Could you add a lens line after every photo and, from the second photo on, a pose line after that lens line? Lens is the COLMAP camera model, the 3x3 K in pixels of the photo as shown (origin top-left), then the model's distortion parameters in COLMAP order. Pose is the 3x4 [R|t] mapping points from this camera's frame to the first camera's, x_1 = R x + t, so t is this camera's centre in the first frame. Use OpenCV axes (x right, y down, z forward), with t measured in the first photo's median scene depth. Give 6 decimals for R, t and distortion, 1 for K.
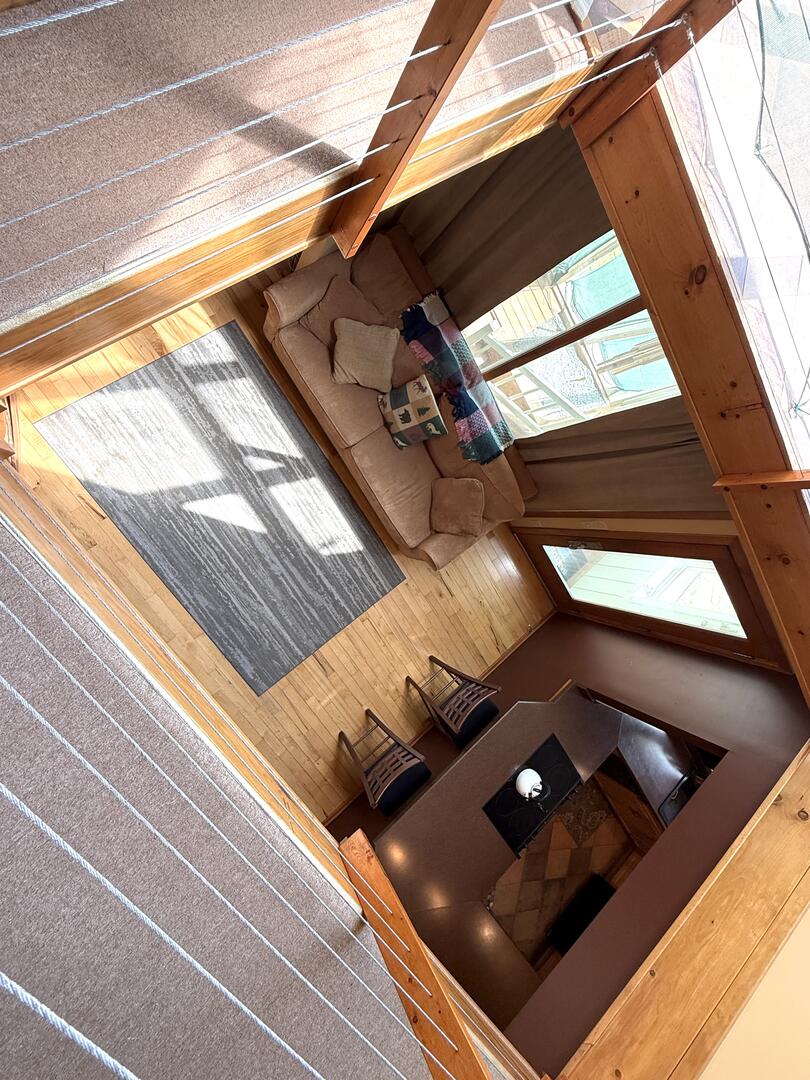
lens RADIAL K [[477.8, 0, 407.0], [0, 477.8, 539.4], [0, 0, 1]] dist [0.001750, 0.000147]
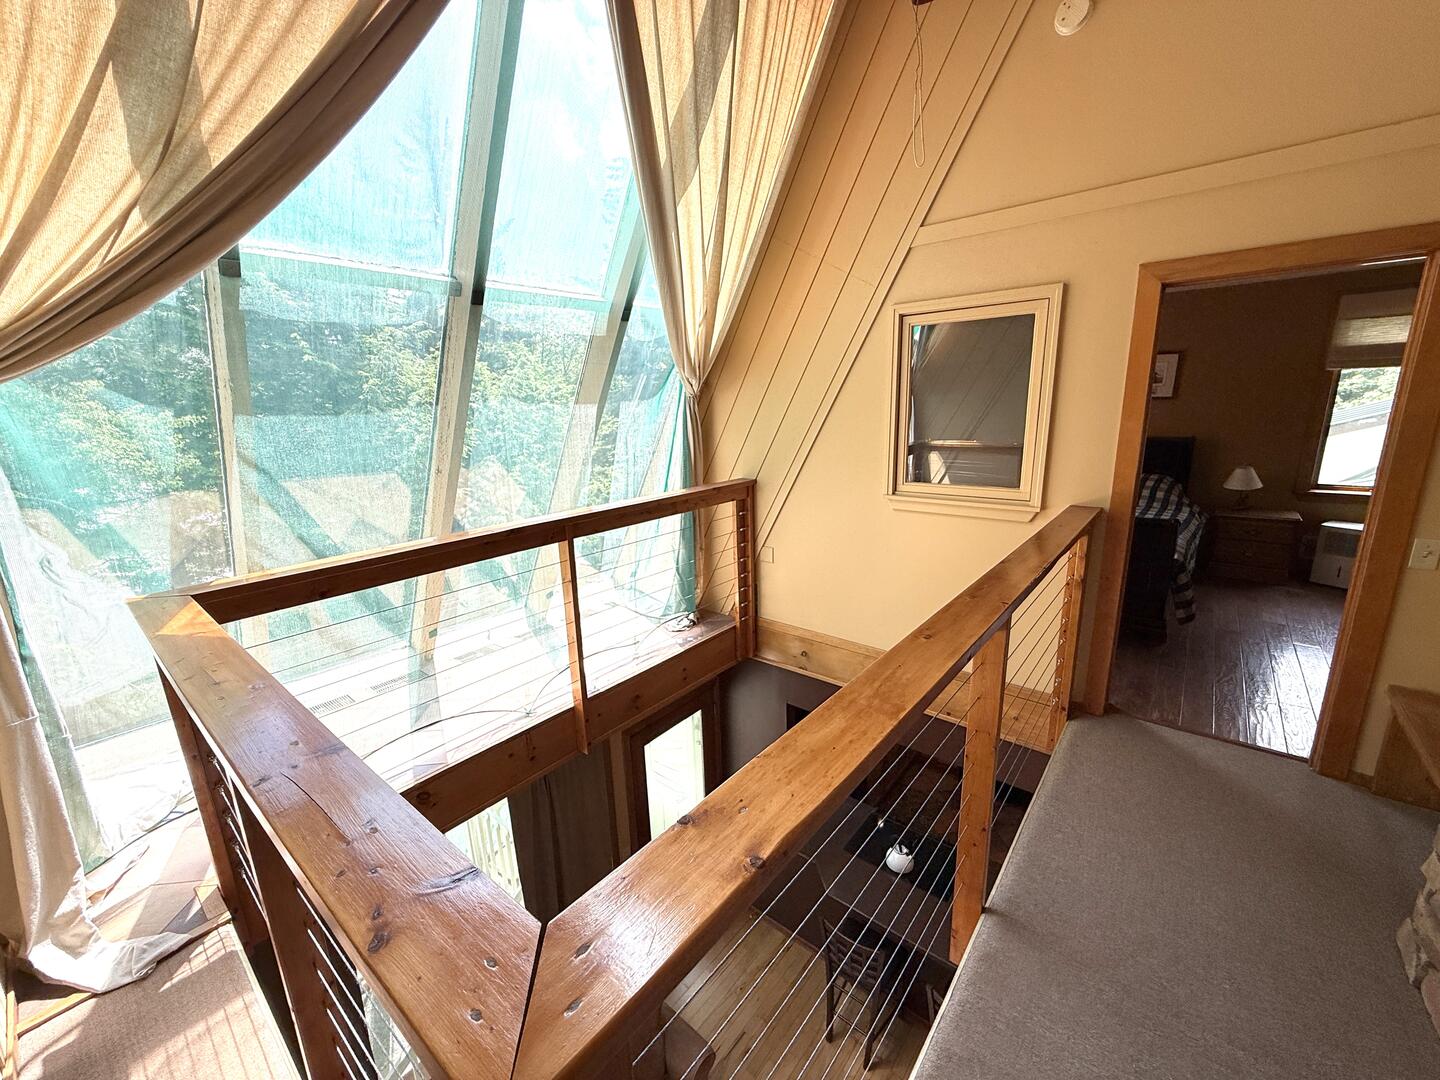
lens RADIAL K [[577.2, 0, 719.6], [0, 577.2, 539.9], [0, 0, 1]] dist [-0.002014, 0.000087]
pose [[-0.266494, -0.583319, 0.767281, -0.274662], [0.963371, -0.136465, 0.230855, -0.045497], [-0.029955, 0.800697, 0.598320, -0.353748]]
